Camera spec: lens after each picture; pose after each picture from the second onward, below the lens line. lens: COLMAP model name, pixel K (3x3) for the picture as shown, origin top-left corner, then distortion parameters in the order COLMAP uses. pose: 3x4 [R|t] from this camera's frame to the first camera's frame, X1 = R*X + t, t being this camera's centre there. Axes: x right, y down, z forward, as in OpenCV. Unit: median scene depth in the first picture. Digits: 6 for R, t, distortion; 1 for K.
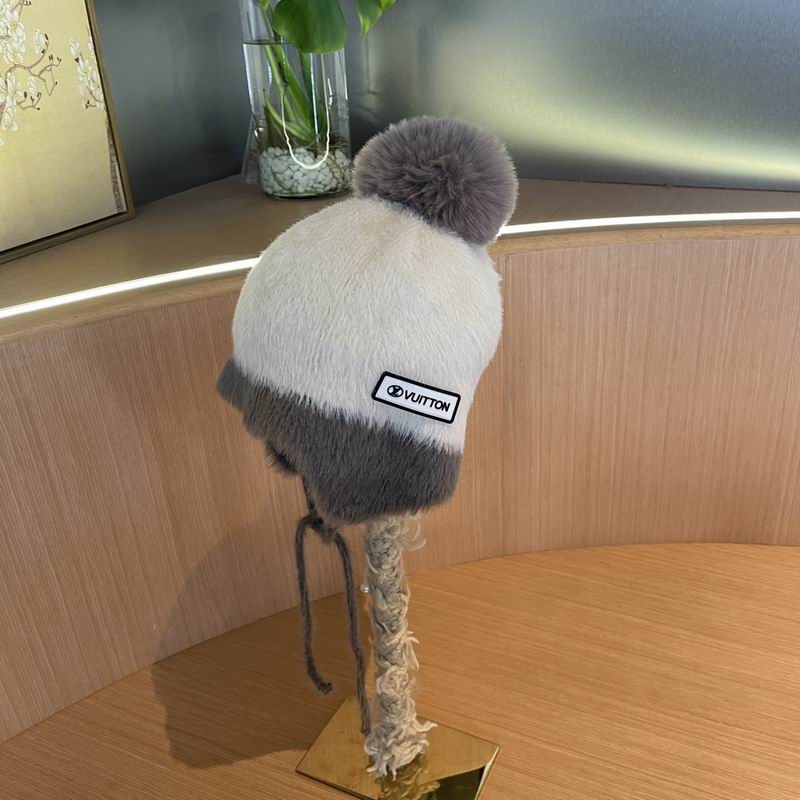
lens RADIAL K [[822.7, 0, 401.1], [0, 822.7, 410.1], [0, 0, 1]] dist [0.018809, 0.000000]
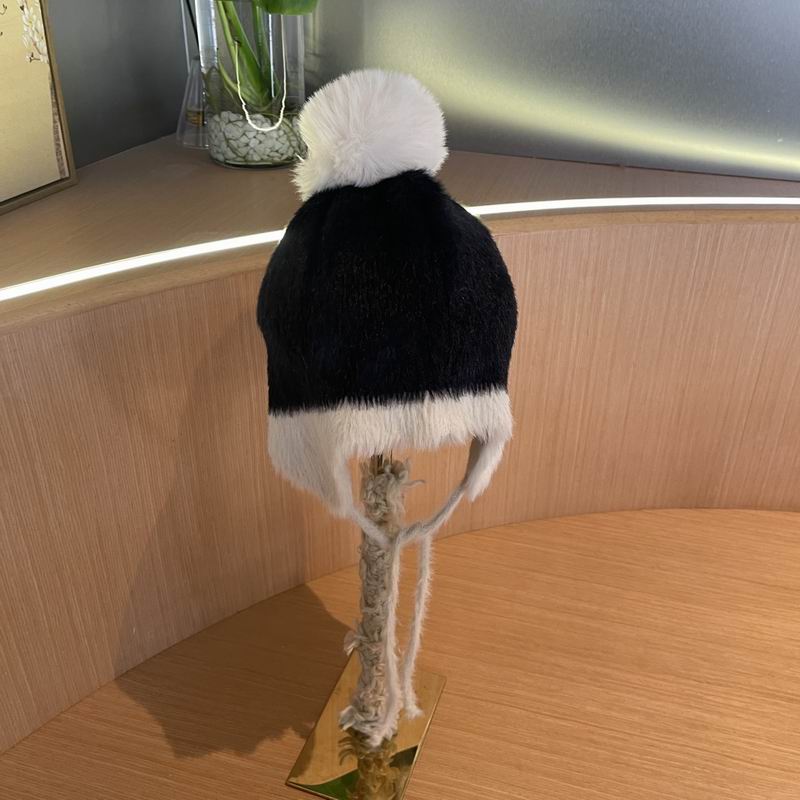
lens RADIAL K [[822.7, 0, 393.4], [0, 822.7, 398.3], [0, 0, 1]] dist [0.018809, 0.000000]
pose [[0.982769, -0.022128, 0.183508, -0.164959], [0.014467, 0.998971, 0.042983, -0.033952], [-0.184270, -0.039588, 0.982078, 0.034422]]
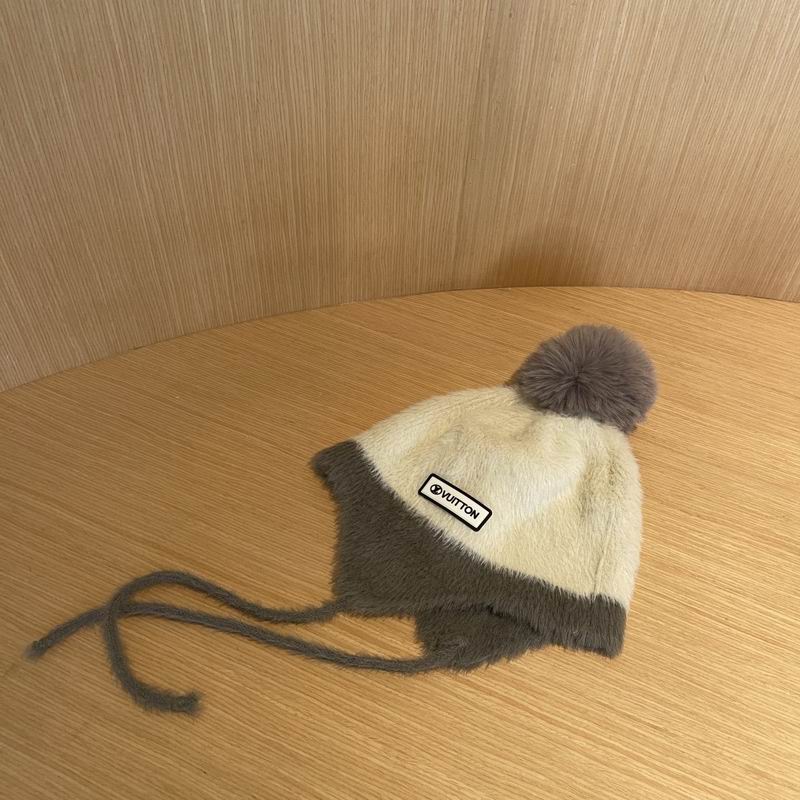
lens RADIAL K [[822.7, 0, 397.8], [0, 822.7, 410.8], [0, 0, 1]] dist [0.018809, 0.000000]
pose [[0.994122, 0.060978, 0.089460, 0.009809], [-0.088185, 0.935426, 0.342346, 0.020178], [-0.062808, -0.348223, 0.935305, 0.238756]]
